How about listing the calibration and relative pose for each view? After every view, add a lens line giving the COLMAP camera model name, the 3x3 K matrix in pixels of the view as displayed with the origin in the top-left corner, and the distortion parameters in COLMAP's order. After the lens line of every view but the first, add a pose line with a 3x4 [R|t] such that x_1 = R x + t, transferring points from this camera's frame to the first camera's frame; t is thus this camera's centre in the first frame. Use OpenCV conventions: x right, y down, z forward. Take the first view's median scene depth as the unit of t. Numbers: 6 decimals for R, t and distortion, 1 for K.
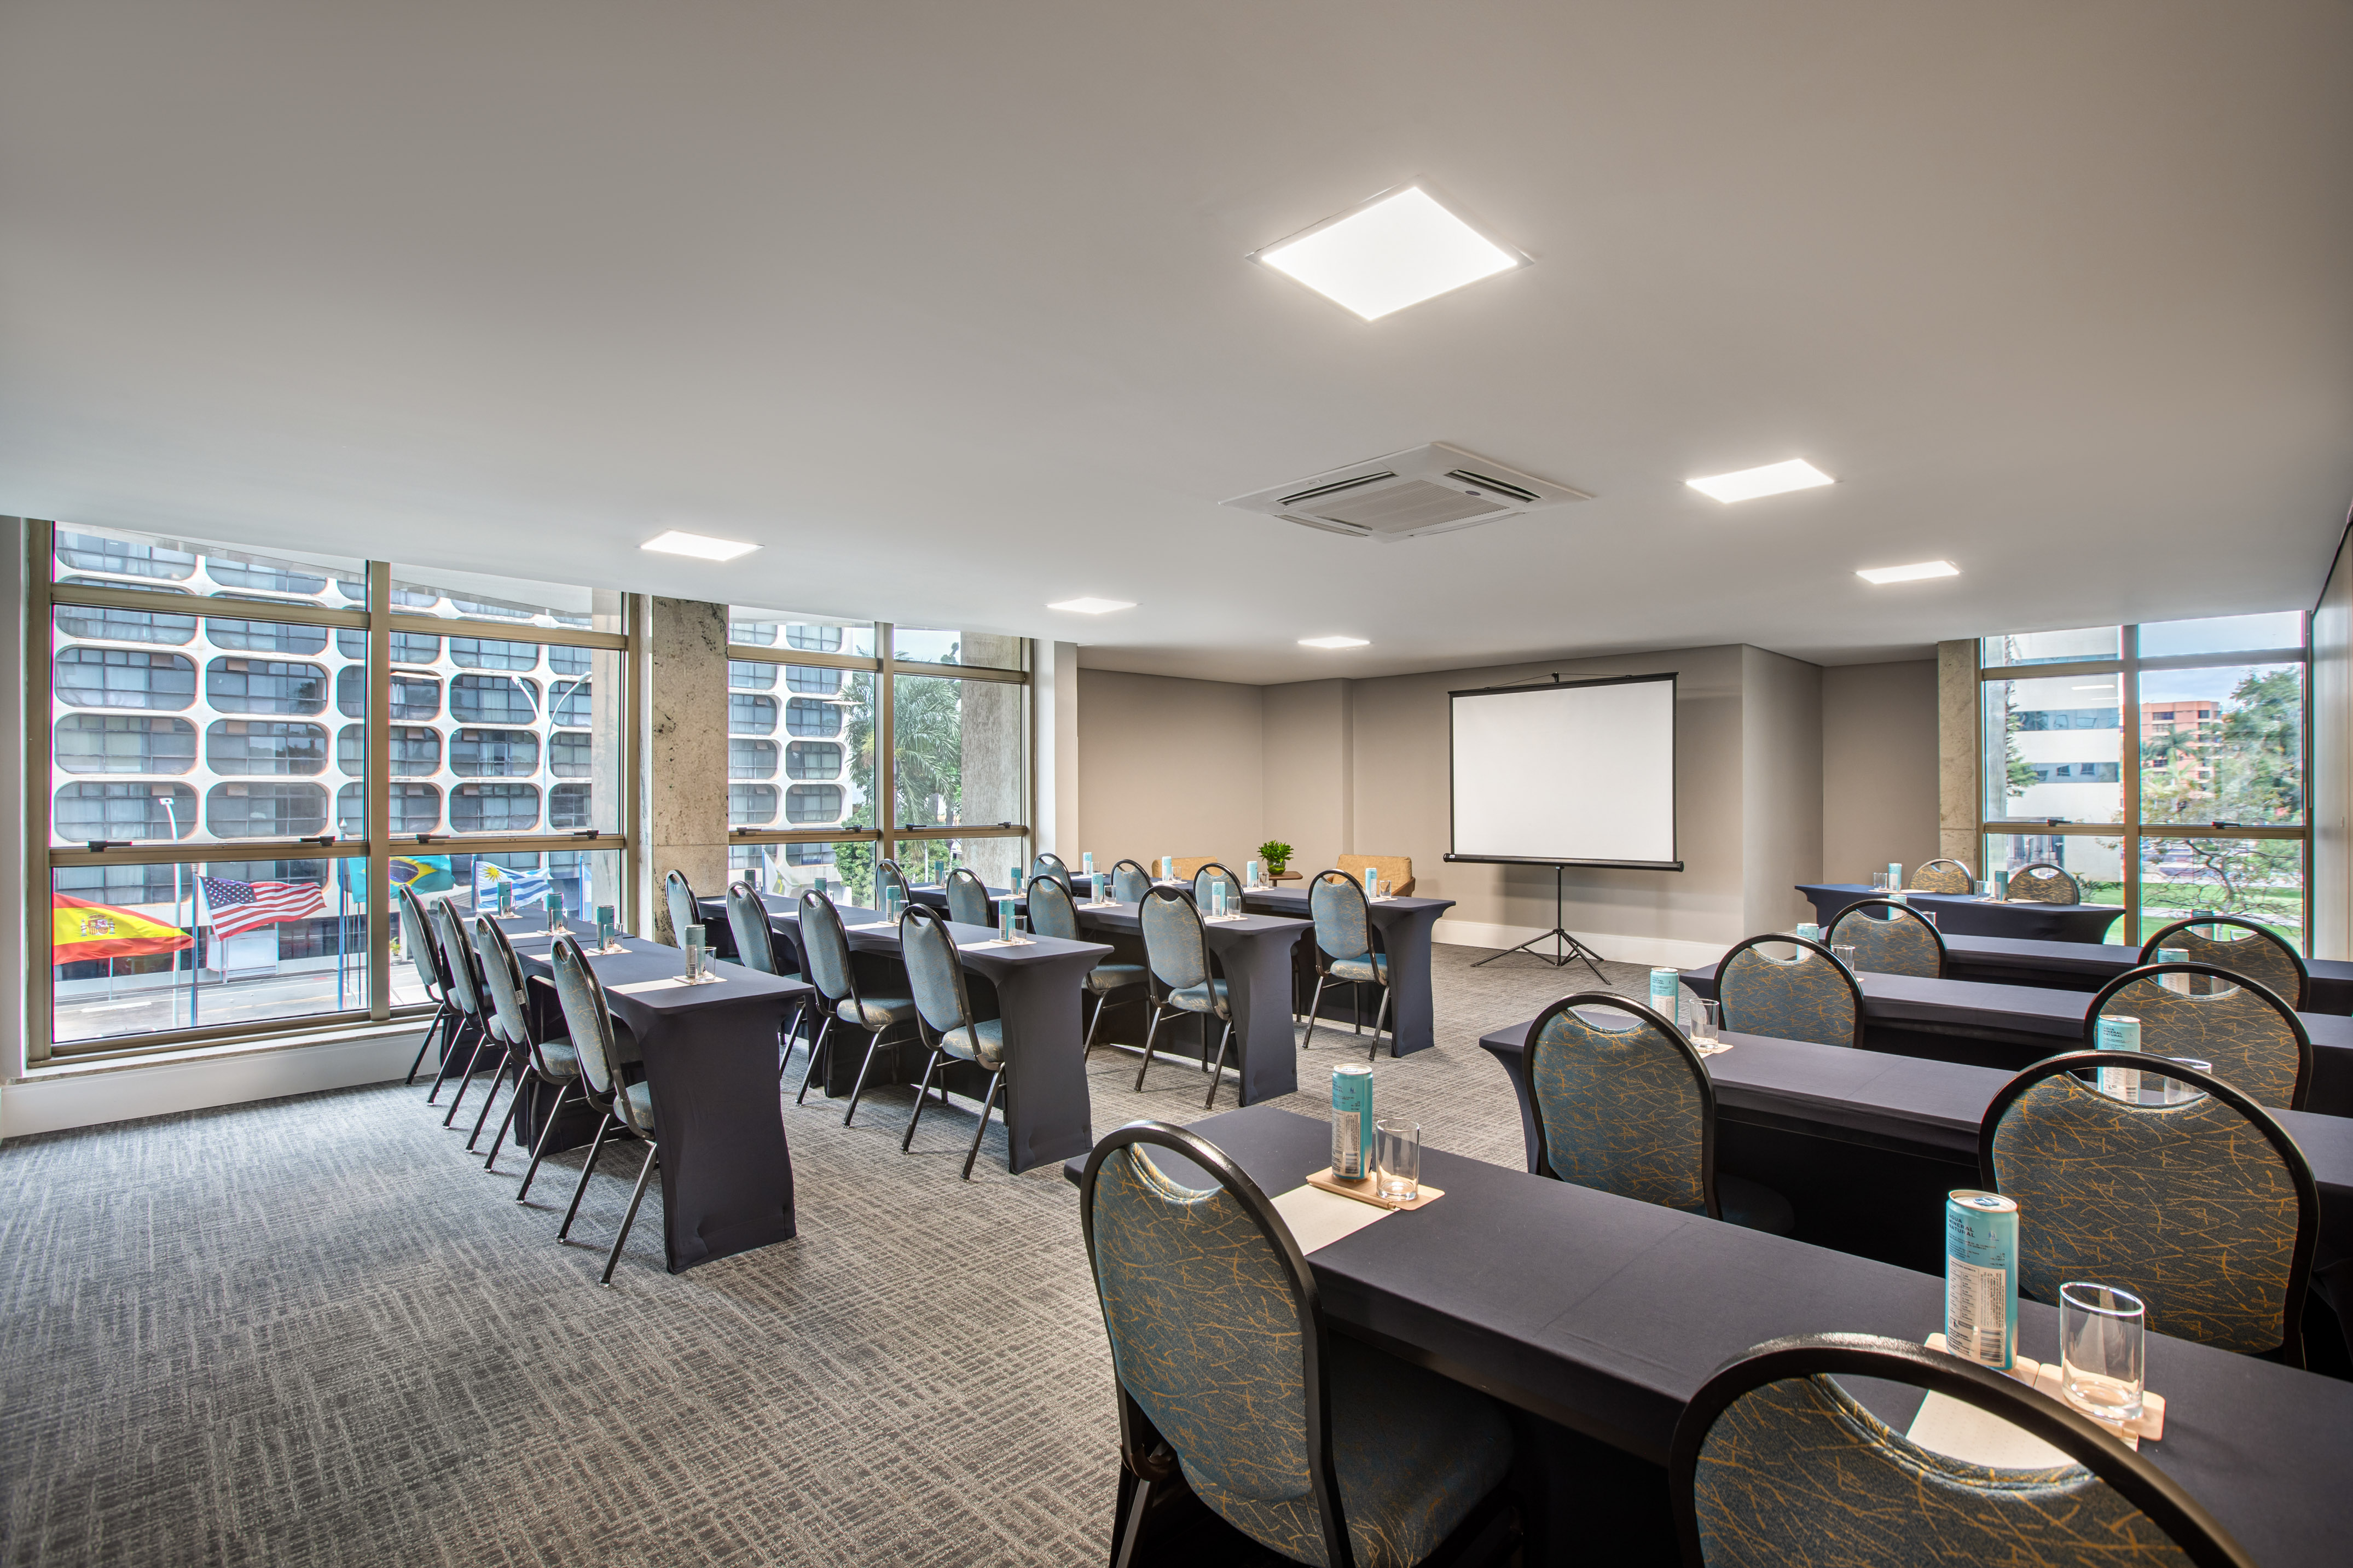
lens RADIAL K [[1123.4, 0, 1176.5], [0, 1123.4, 784.0], [0, 0, 1]] dist [-0.018748, -0.000558]
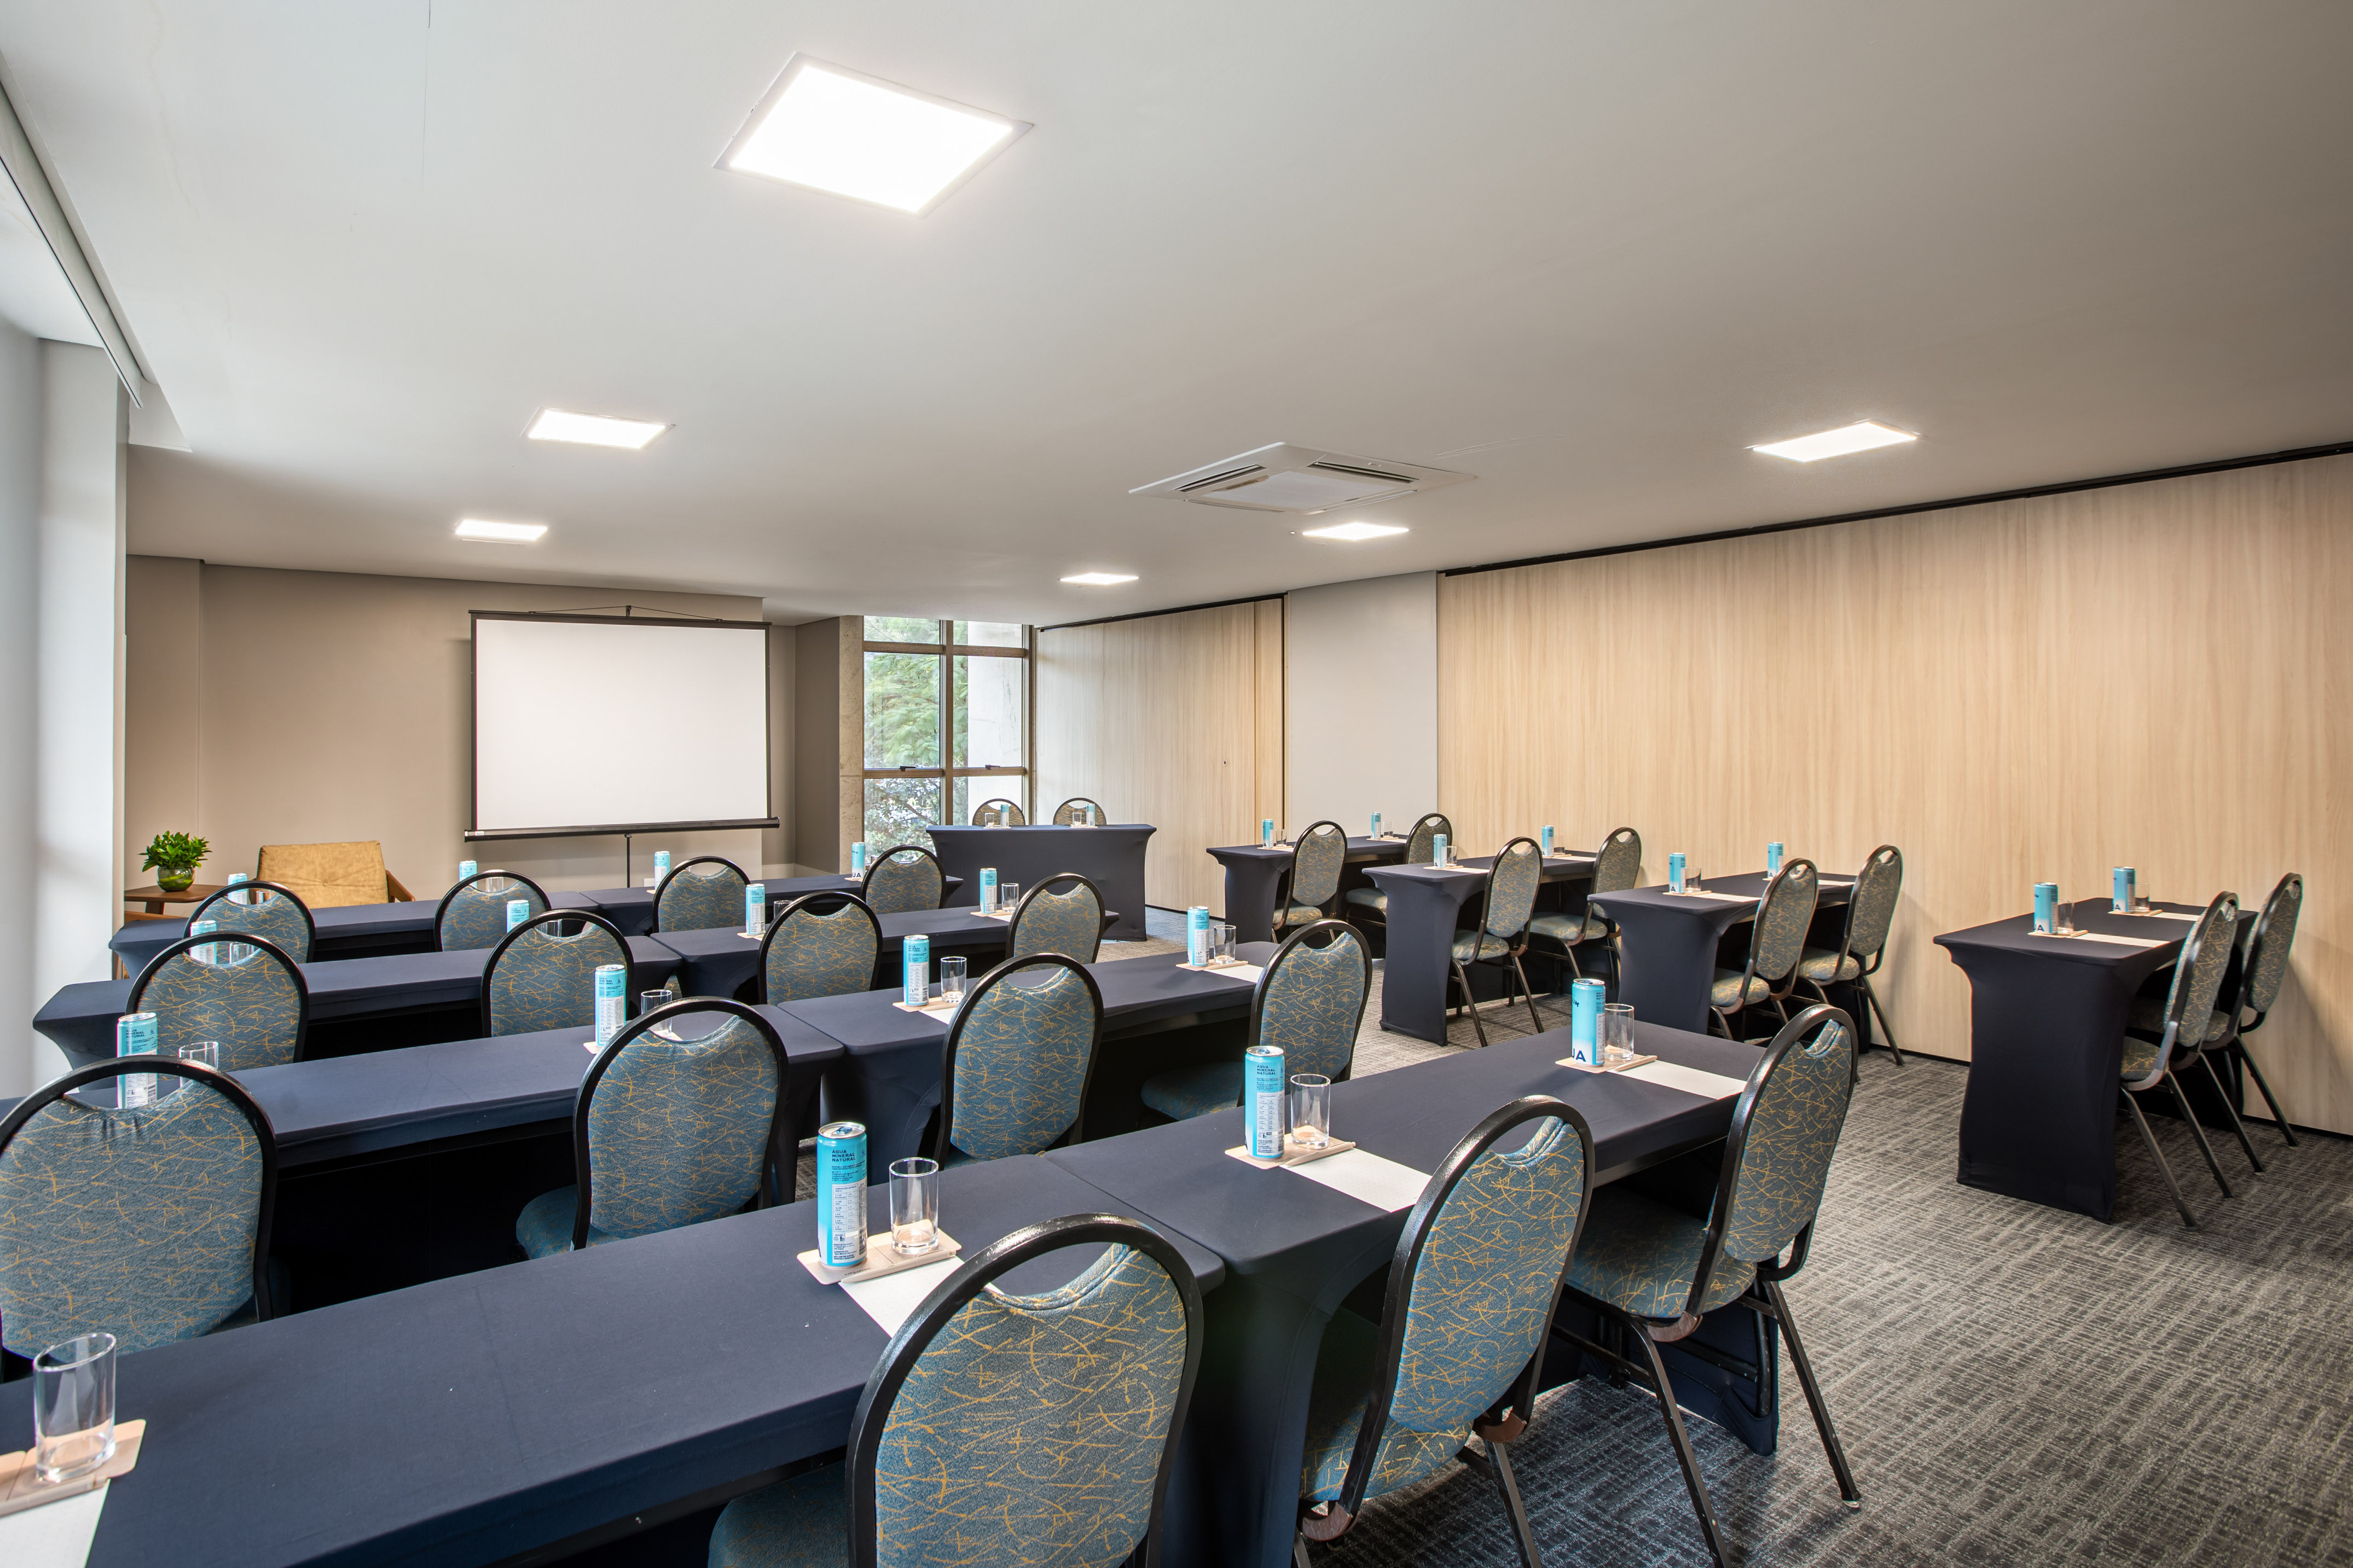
lens RADIAL K [[1123.4, 0, 1176.5], [0, 1123.4, 784.0], [0, 0, 1]] dist [-0.018748, -0.000558]
pose [[0.165593, -0.042006, 0.985299, -0.442848], [-0.003924, 0.999056, 0.043252, -0.002786], [-0.986186, -0.011028, 0.165272, 0.471391]]
